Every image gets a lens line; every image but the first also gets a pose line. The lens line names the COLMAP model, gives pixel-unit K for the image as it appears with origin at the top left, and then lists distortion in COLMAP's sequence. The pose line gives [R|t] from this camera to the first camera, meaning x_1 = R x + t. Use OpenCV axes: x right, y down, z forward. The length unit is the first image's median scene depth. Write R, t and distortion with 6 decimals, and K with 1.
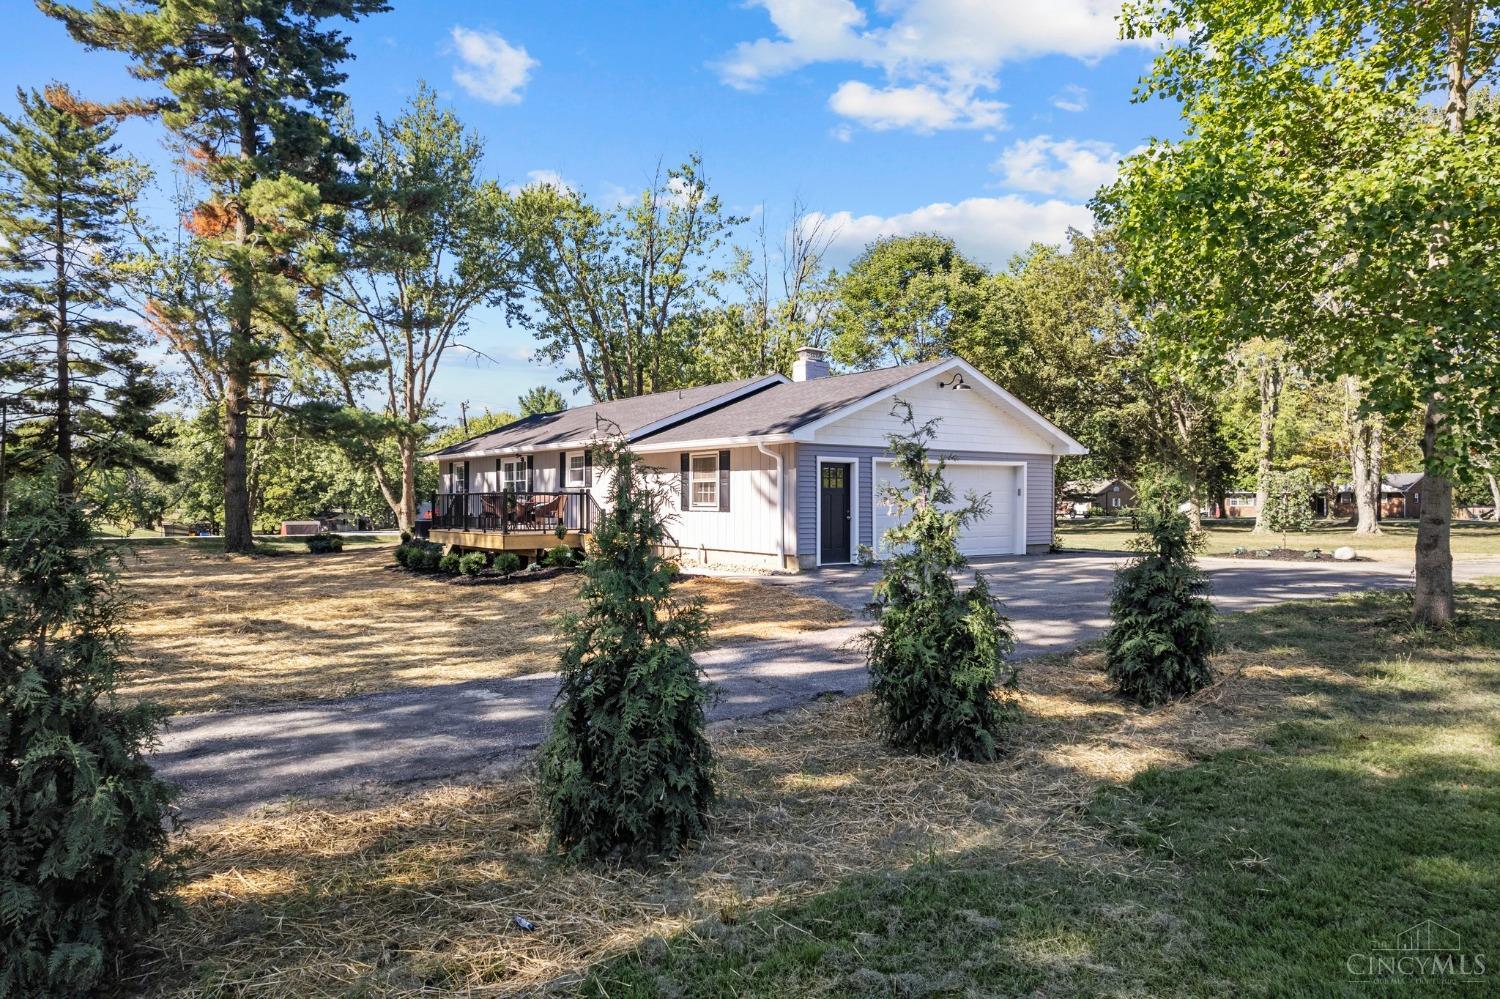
lens RADIAL K [[965.9, 0, 750.0], [0, 965.9, 499.5], [0, 0, 1]] dist [-0.082829, 0.078202]
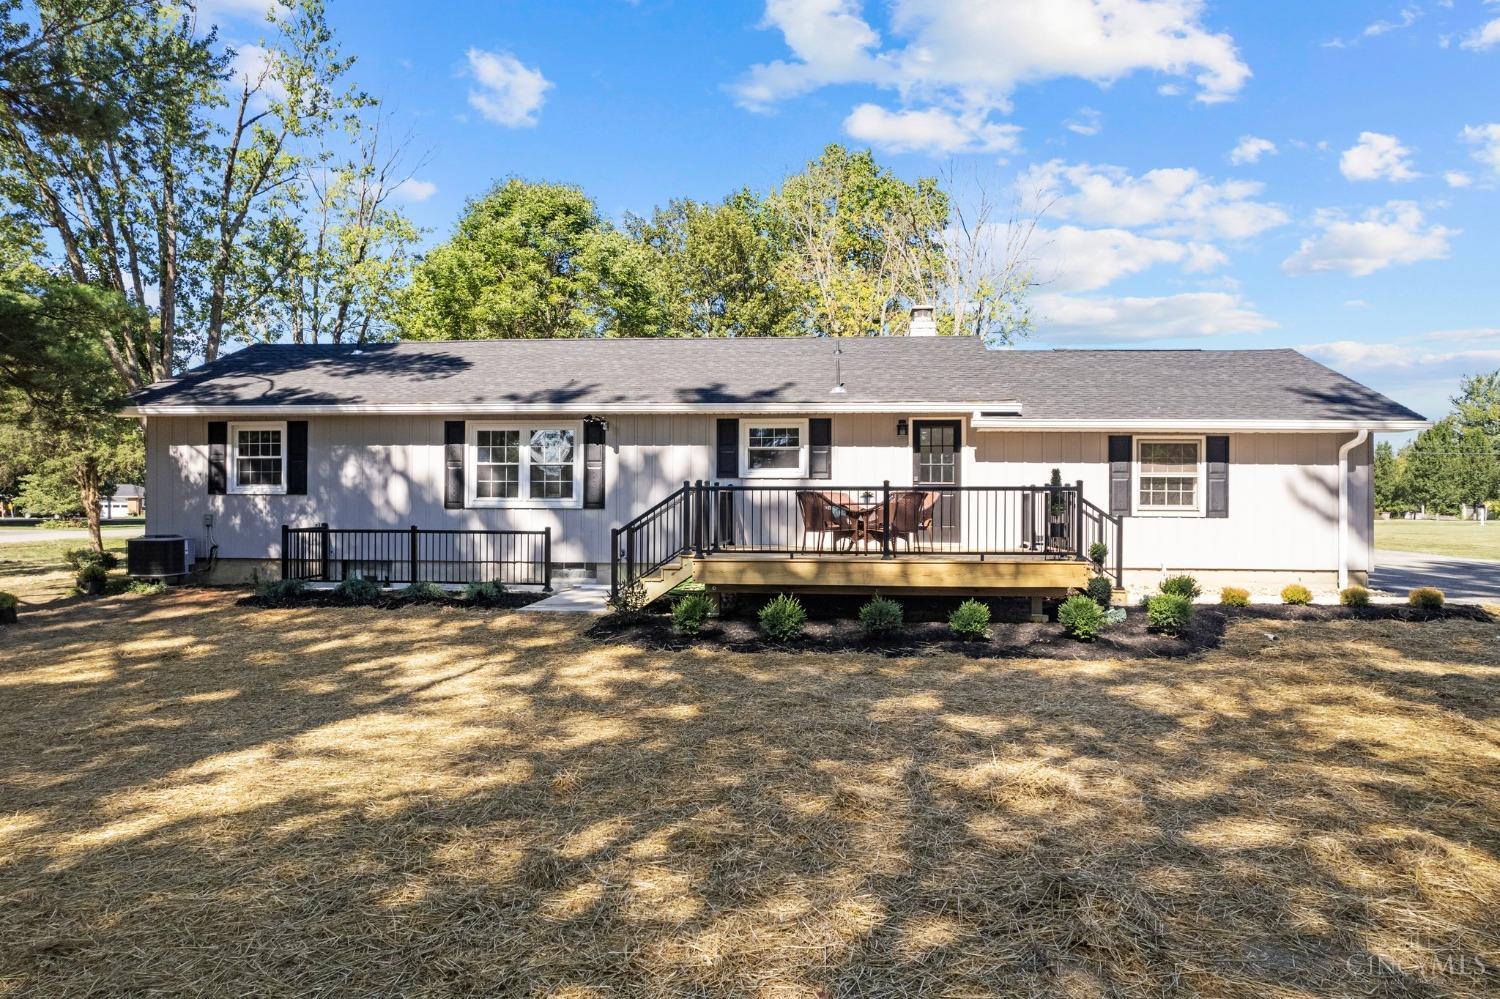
lens RADIAL K [[954.9, 0, 750.0], [0, 954.9, 499.5], [0, 0, 1]] dist [-0.046340, -0.000543]
pose [[0.668211, 0.003499, 0.743964, -0.386965], [-0.005671, 0.999984, 0.000391, 0.000250], [-0.743950, -0.004481, 0.668220, 0.369511]]
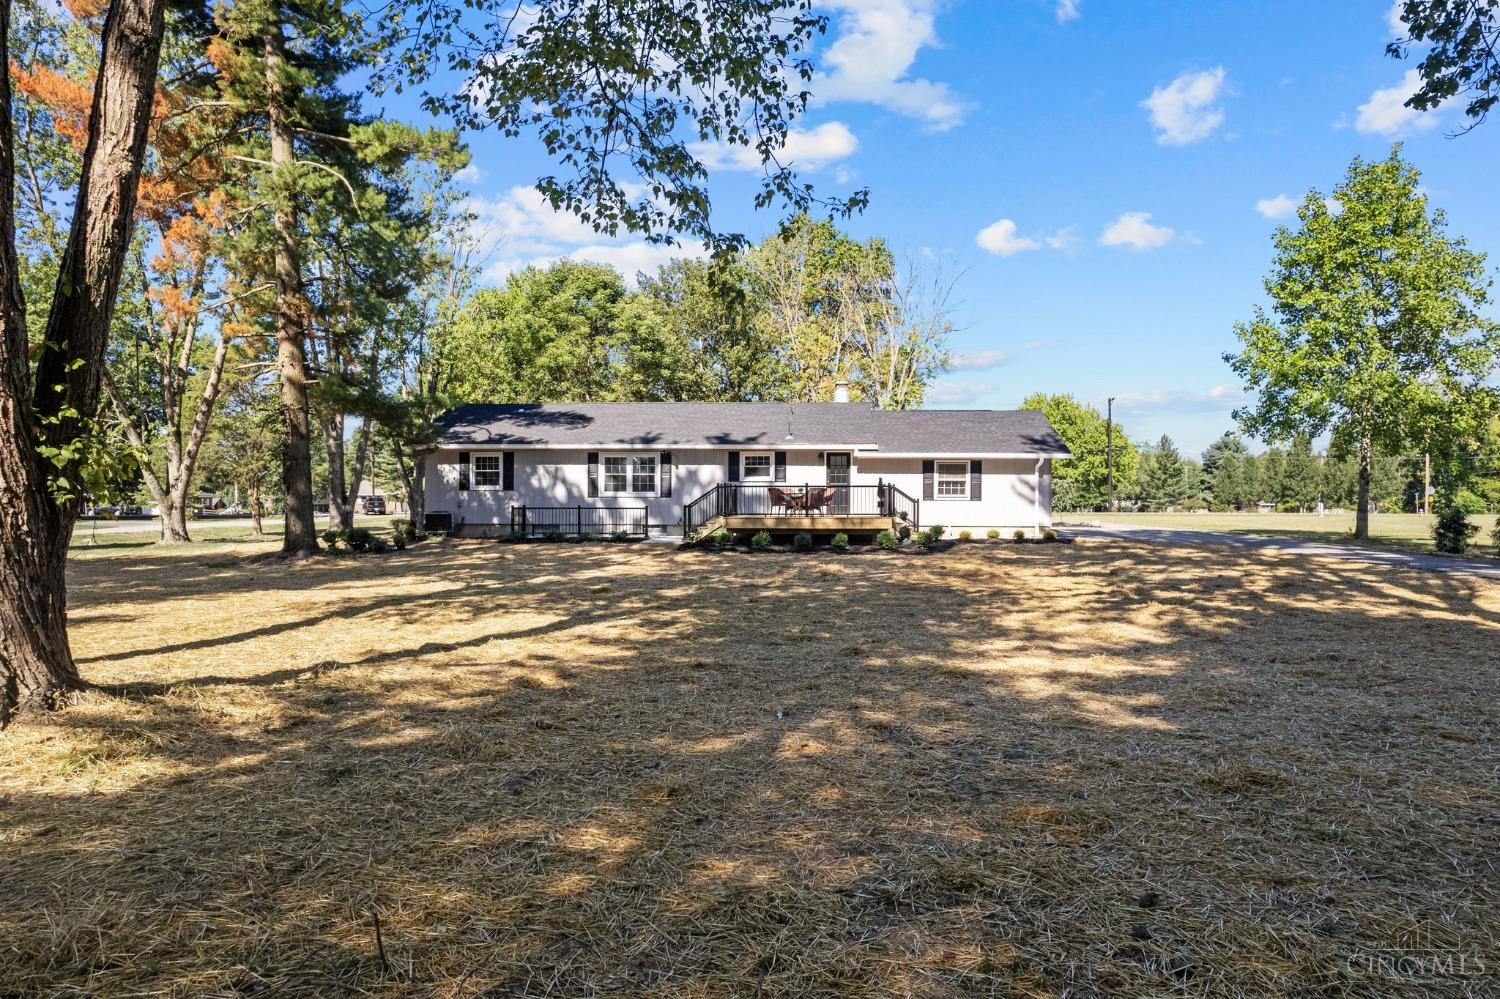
lens RADIAL K [[955.5, 0, 750.0], [0, 955.5, 499.5], [0, 0, 1]] dist [-0.029432, -0.000050]
pose [[0.651325, 0.002444, 0.758795, -0.664497], [-0.003944, 0.999992, 0.000164, 0.005715], [-0.758789, -0.003100, 0.651329, 0.137212]]
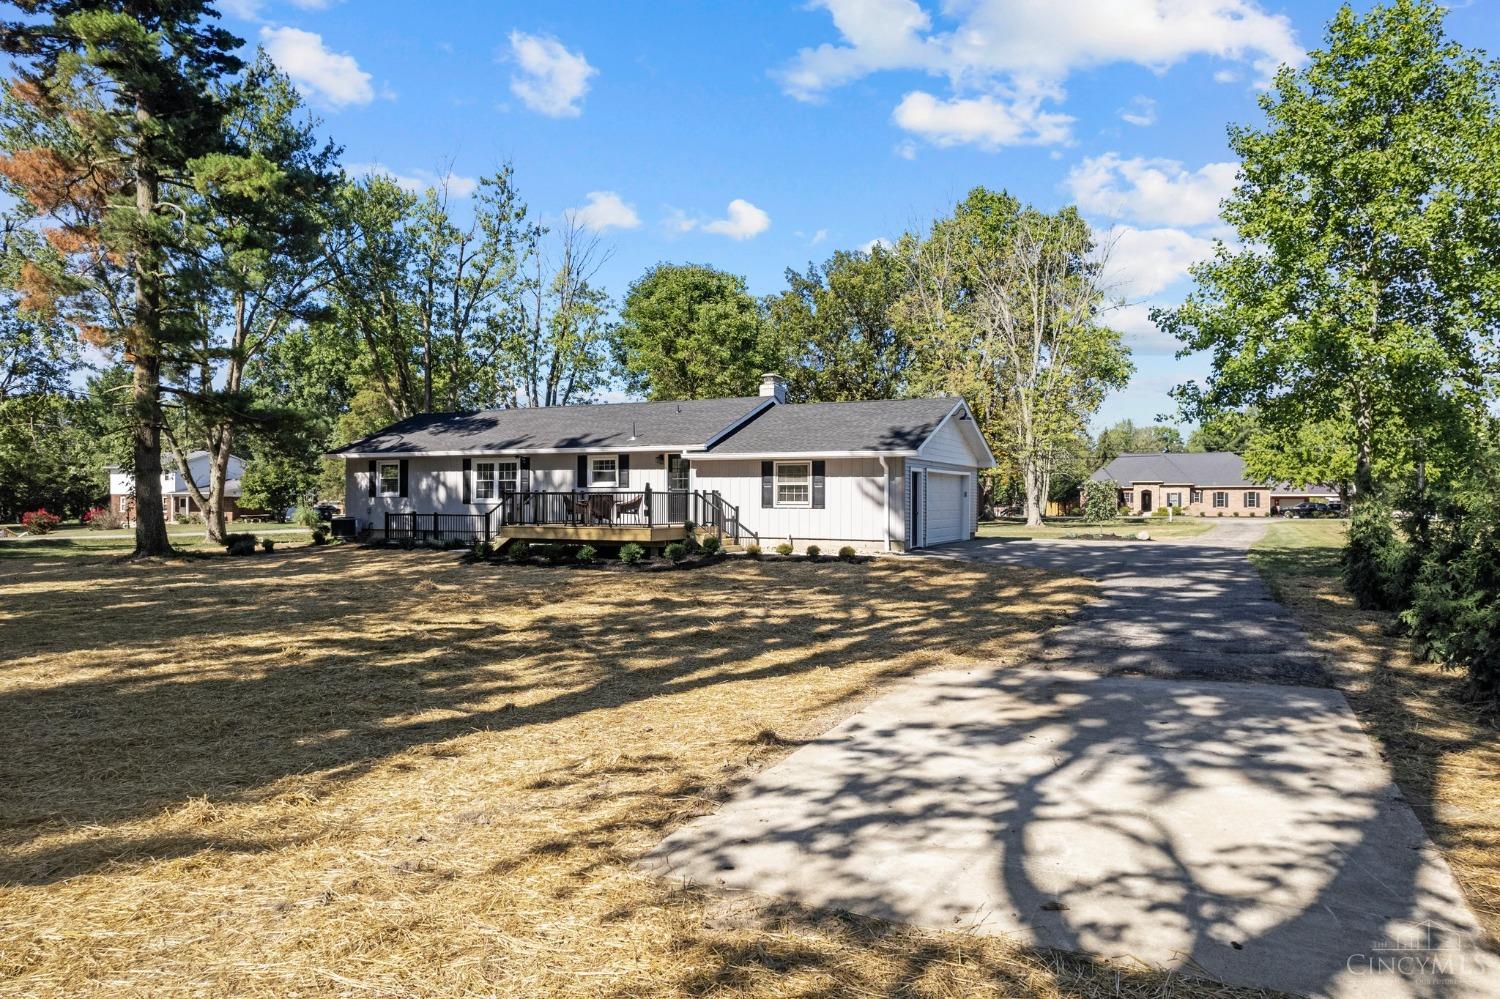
lens RADIAL K [[955.5, 0, 750.0], [0, 955.5, 499.5], [0, 0, 1]] dist [-0.029432, -0.000050]
pose [[0.893215, 0.004493, 0.449608, -0.319788], [-0.004423, 0.999989, -0.001206, 0.001269], [-0.449609, -0.000911, 0.893225, -0.041150]]
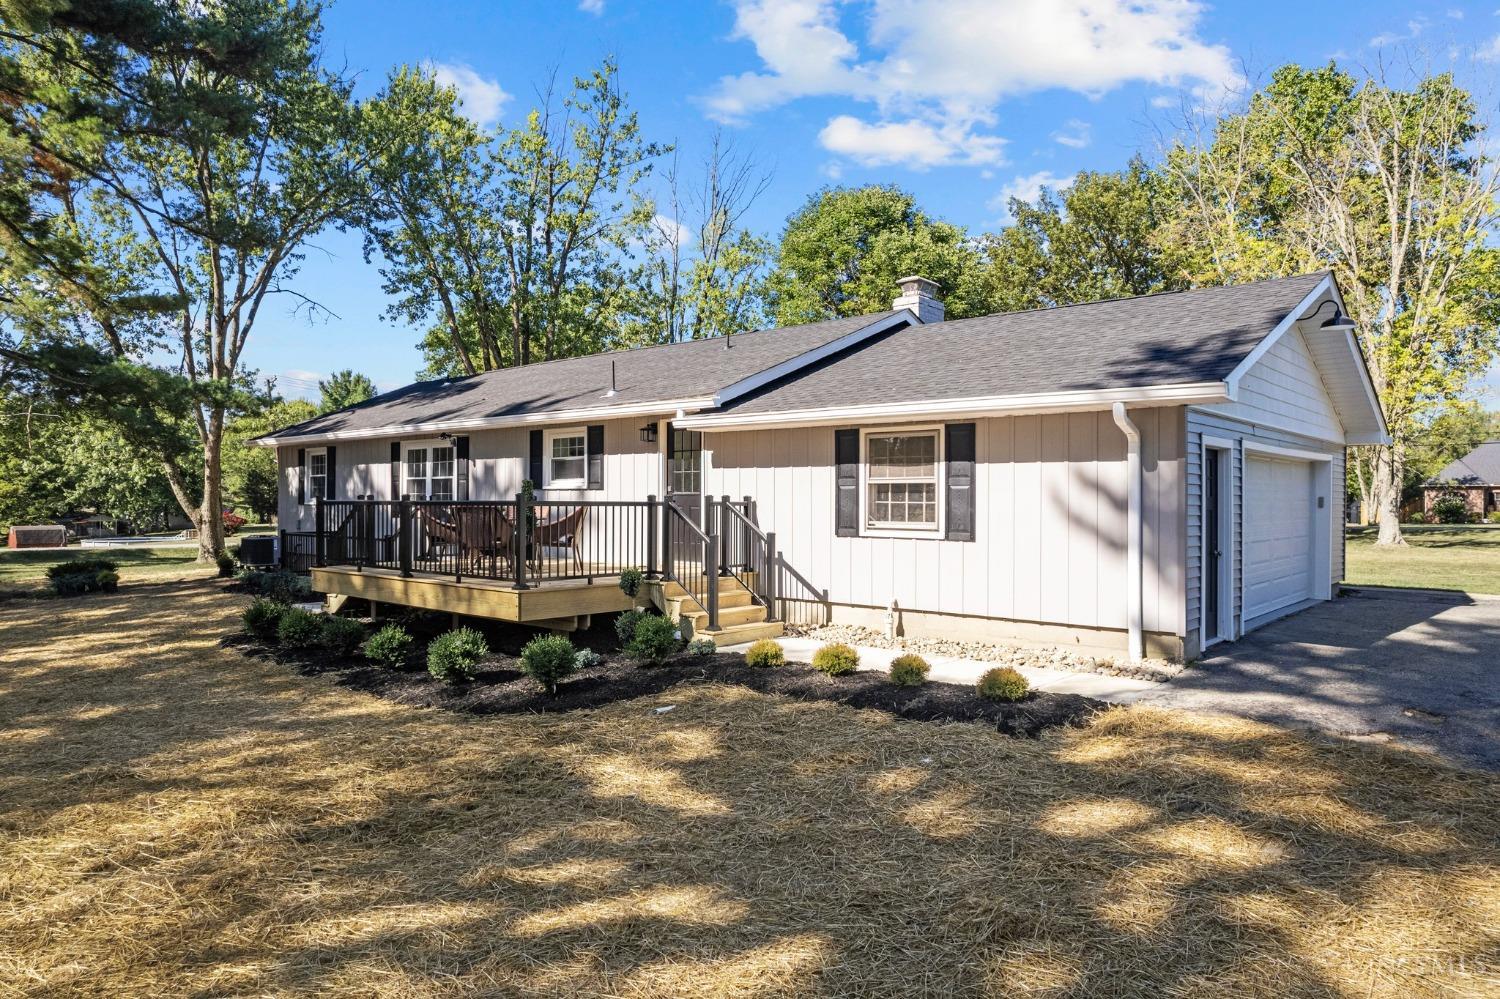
lens RADIAL K [[965.9, 0, 750.0], [0, 965.9, 499.5], [0, 0, 1]] dist [-0.082829, 0.078202]
pose [[0.979031, 0.003899, 0.203676, -0.115346], [-0.004037, 0.999992, 0.000261, -0.004392], [-0.203673, -0.001078, 0.979038, 0.243790]]
